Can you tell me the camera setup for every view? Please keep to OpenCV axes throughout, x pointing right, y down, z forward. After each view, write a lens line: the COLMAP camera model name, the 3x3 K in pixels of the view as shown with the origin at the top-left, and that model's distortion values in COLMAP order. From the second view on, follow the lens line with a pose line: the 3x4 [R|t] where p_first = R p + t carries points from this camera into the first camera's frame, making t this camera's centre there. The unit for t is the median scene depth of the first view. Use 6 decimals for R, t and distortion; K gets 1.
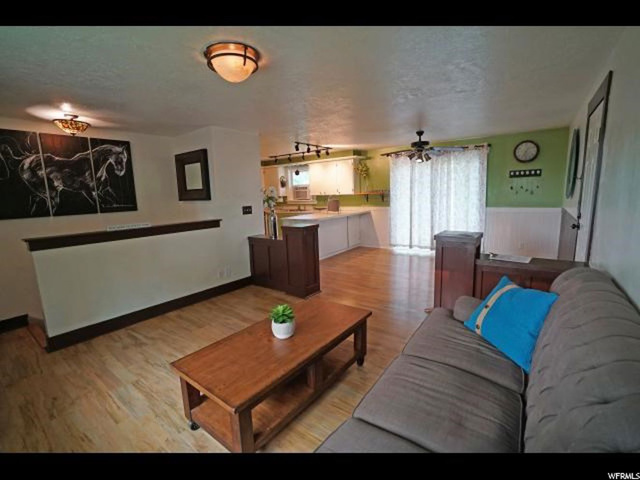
lens RADIAL K [[291.9, 0, 318.6], [0, 291.9, 237.7], [0, 0, 1]] dist [-0.047460, 0.000174]
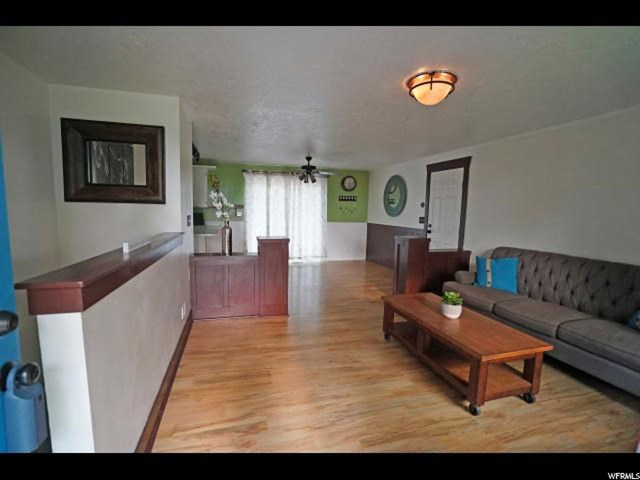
lens RADIAL K [[291.9, 0, 318.6], [0, 291.9, 237.7], [0, 0, 1]] dist [-0.047460, 0.000174]
pose [[0.602925, -0.028327, 0.797295, -0.418892], [0.078340, 0.996642, -0.023832, -0.005337], [-0.793942, 0.076829, 0.603119, 0.196289]]
